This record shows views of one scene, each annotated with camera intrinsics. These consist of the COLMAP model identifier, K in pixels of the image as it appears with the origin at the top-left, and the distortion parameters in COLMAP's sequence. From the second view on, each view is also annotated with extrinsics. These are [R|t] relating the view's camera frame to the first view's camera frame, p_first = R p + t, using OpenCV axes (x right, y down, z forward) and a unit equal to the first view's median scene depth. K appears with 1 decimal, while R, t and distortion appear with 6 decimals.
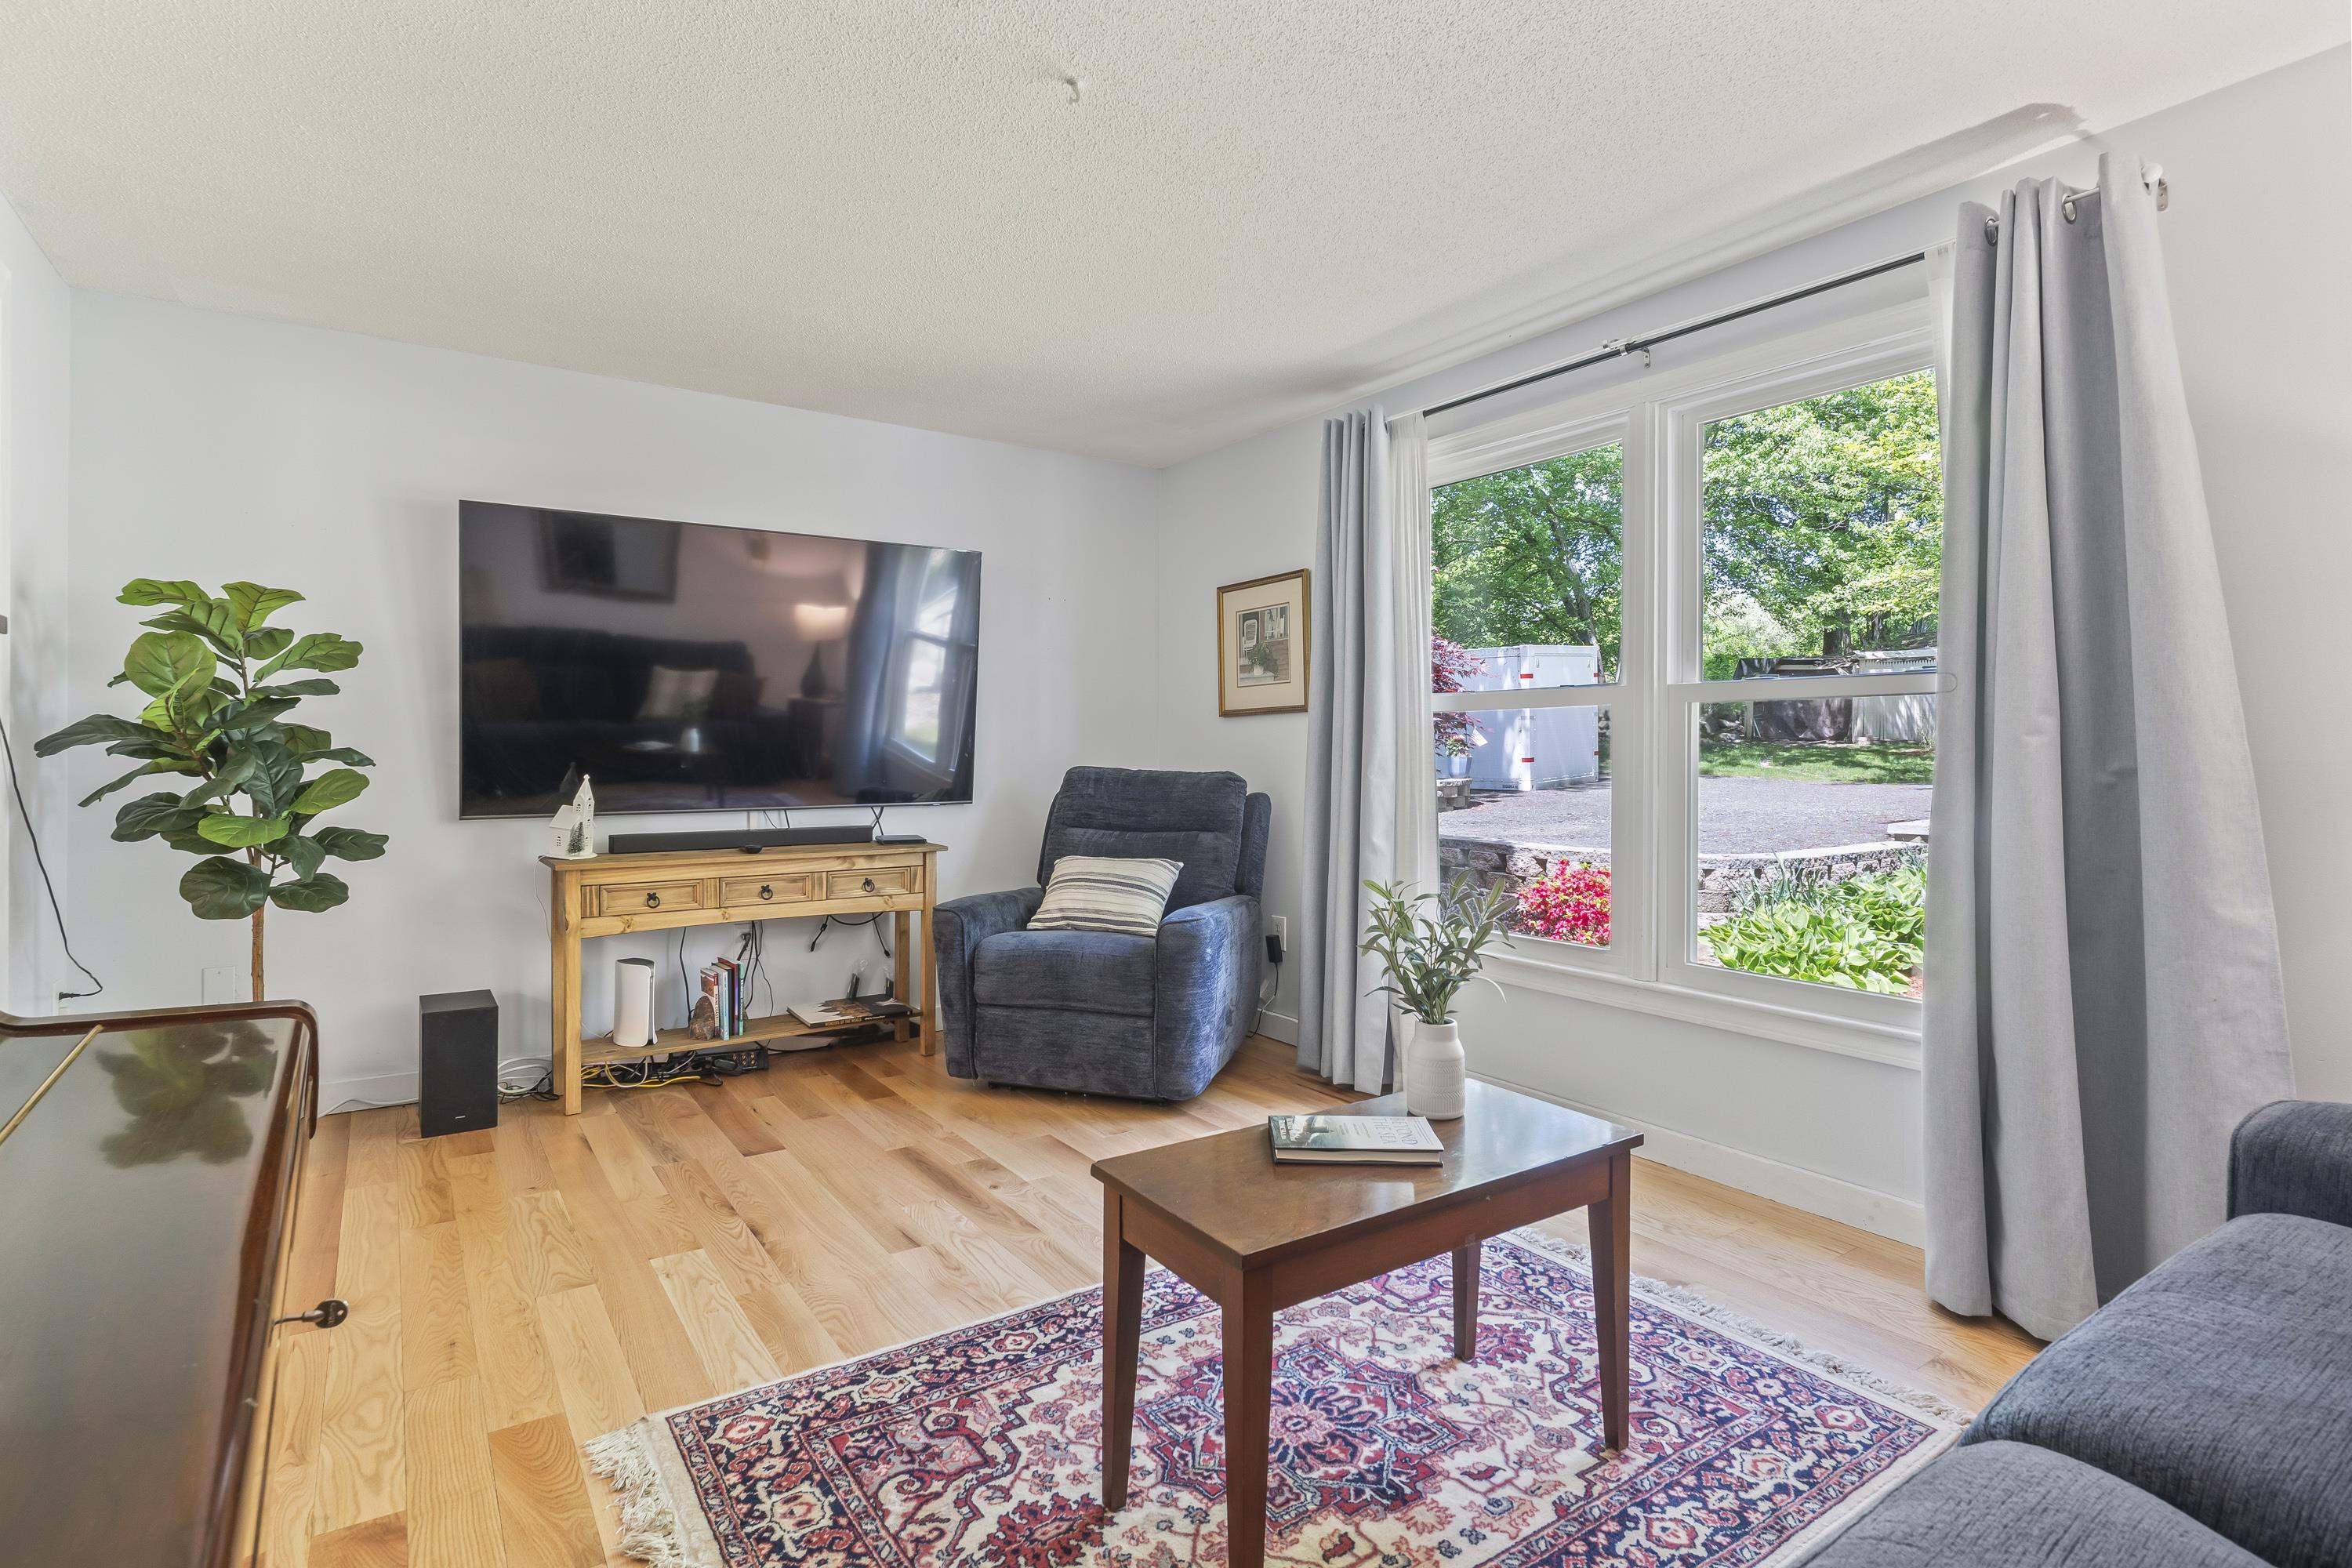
lens RADIAL K [[1148.0, 0, 1174.0], [0, 1148.0, 763.4], [0, 0, 1]] dist [-0.003314, 0.000309]
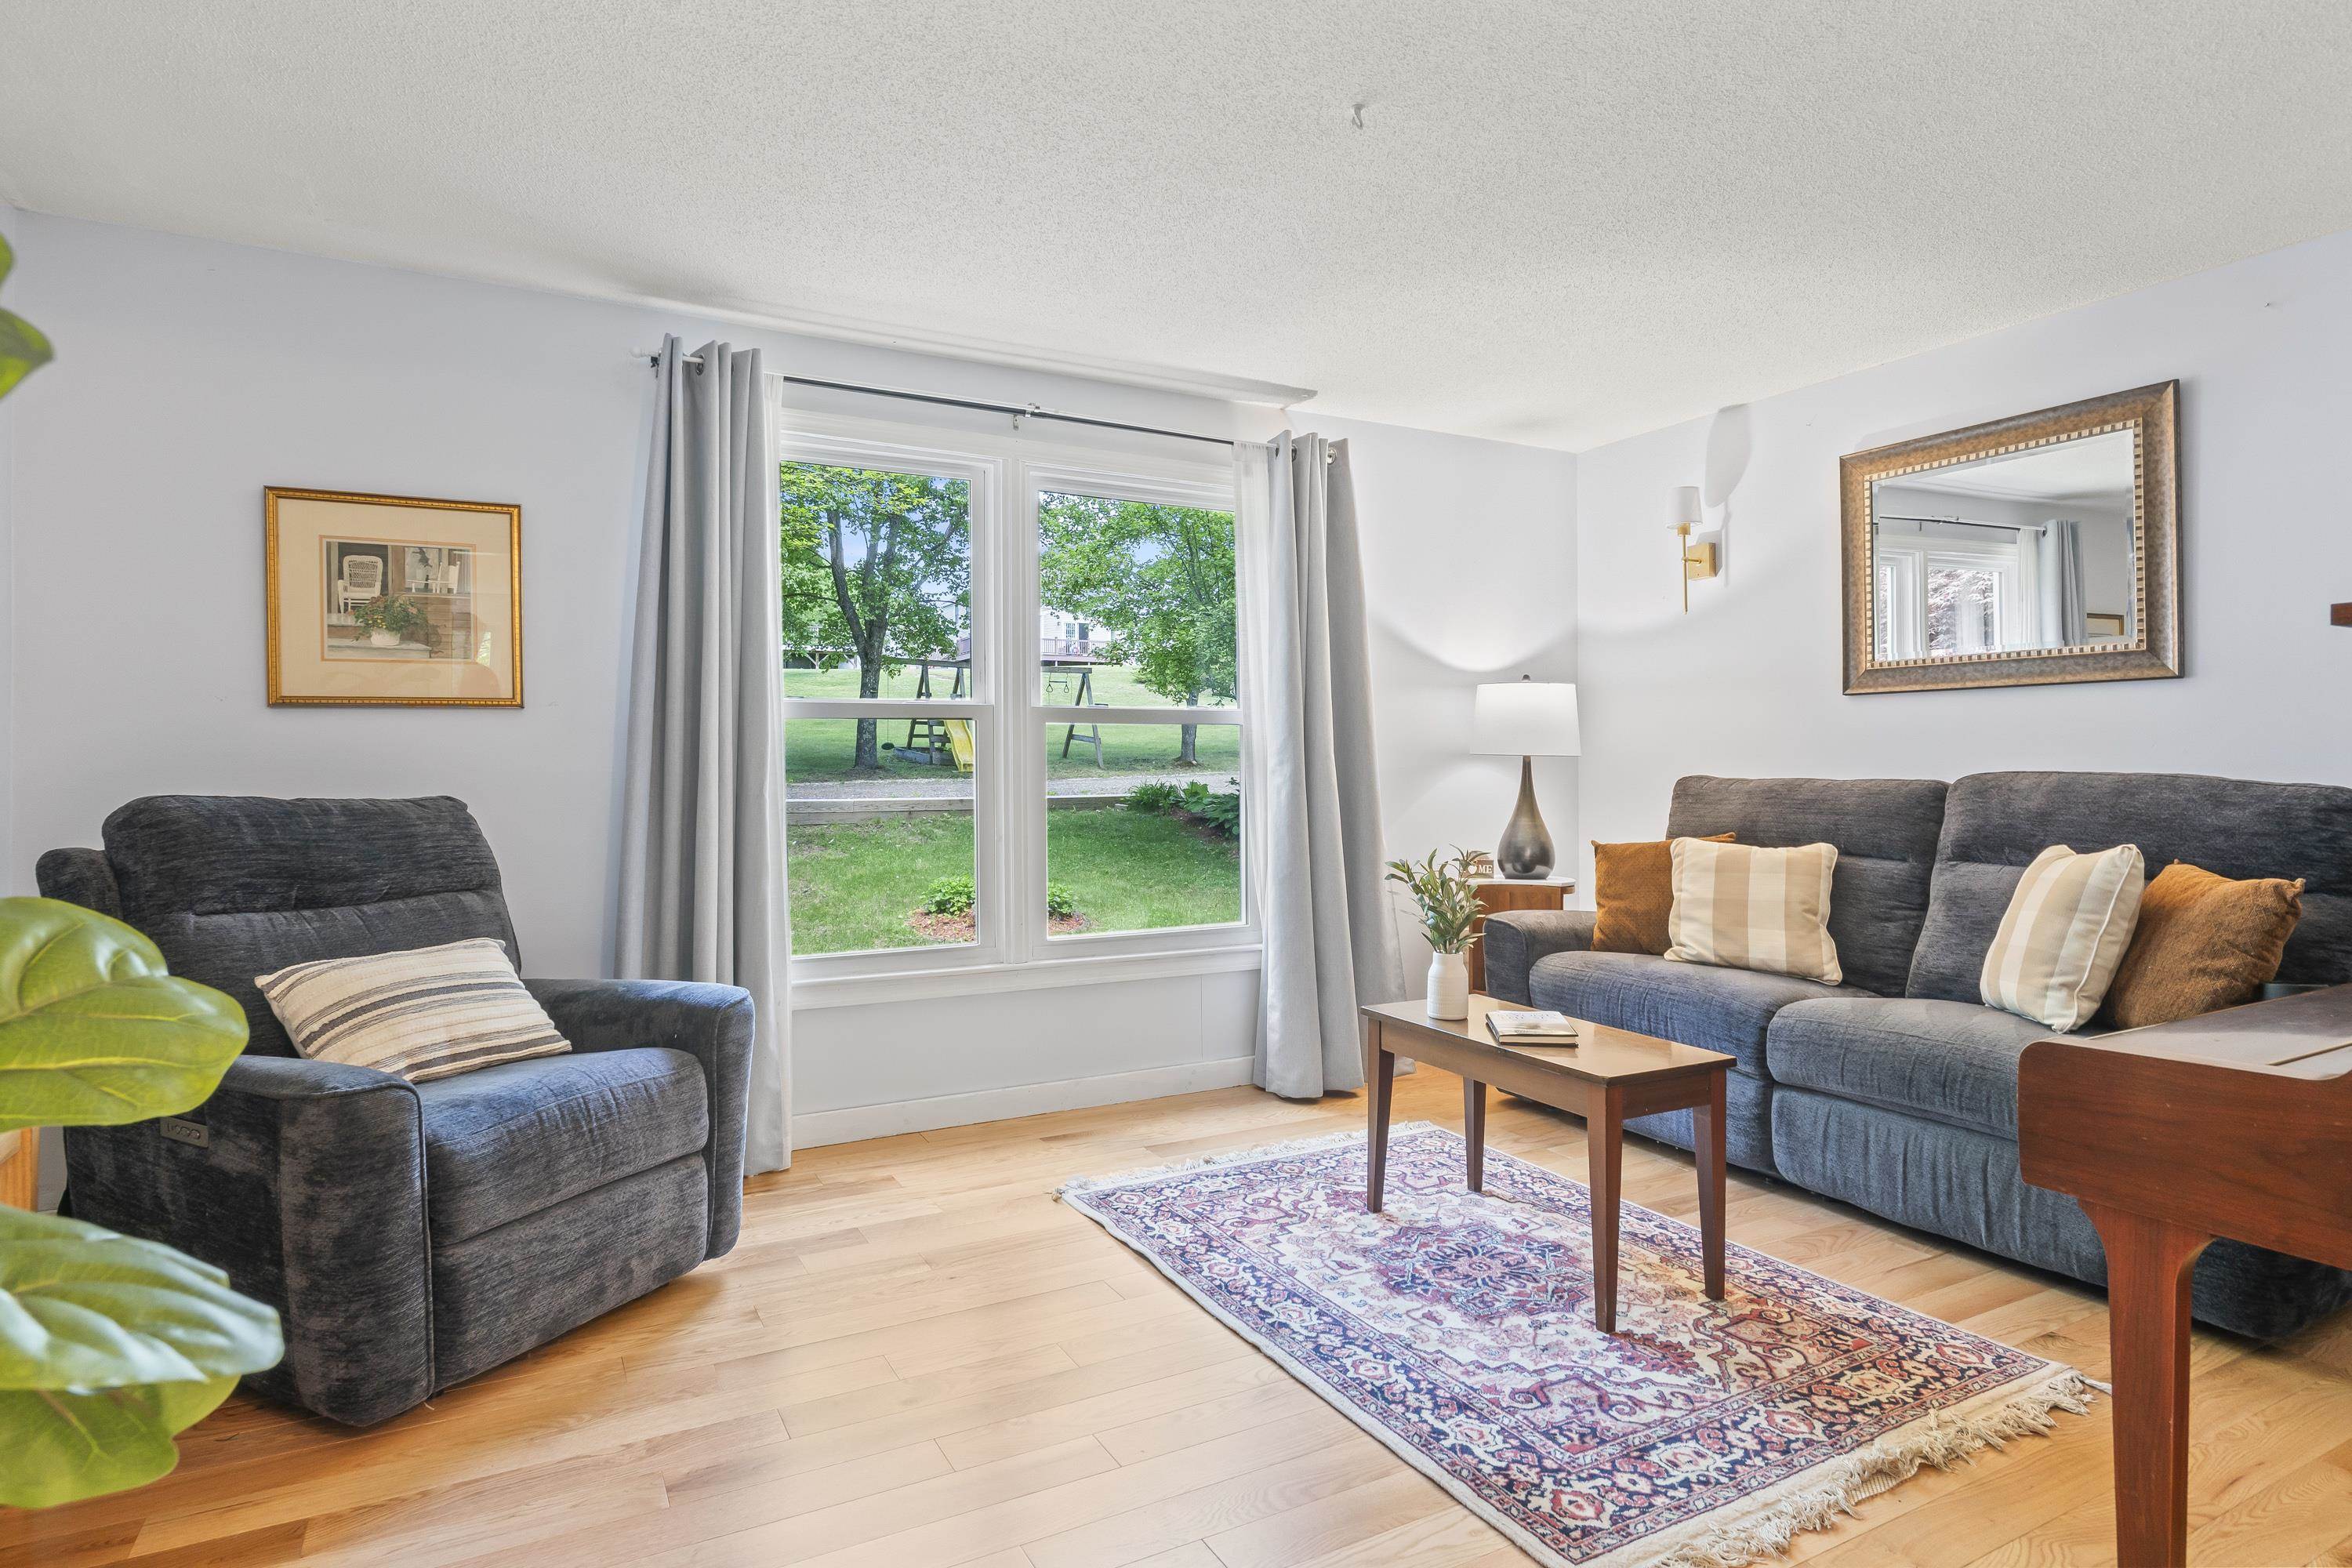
lens RADIAL K [[1244.5, 0, 1175.1], [0, 1244.5, 774.3], [0, 0, 1]] dist [-0.005215, 0.000270]
pose [[0.115682, -0.012830, 0.993203, -1.299912], [0.010185, 0.999879, 0.011730, -0.019823], [-0.993234, 0.008759, 0.115799, 1.119116]]
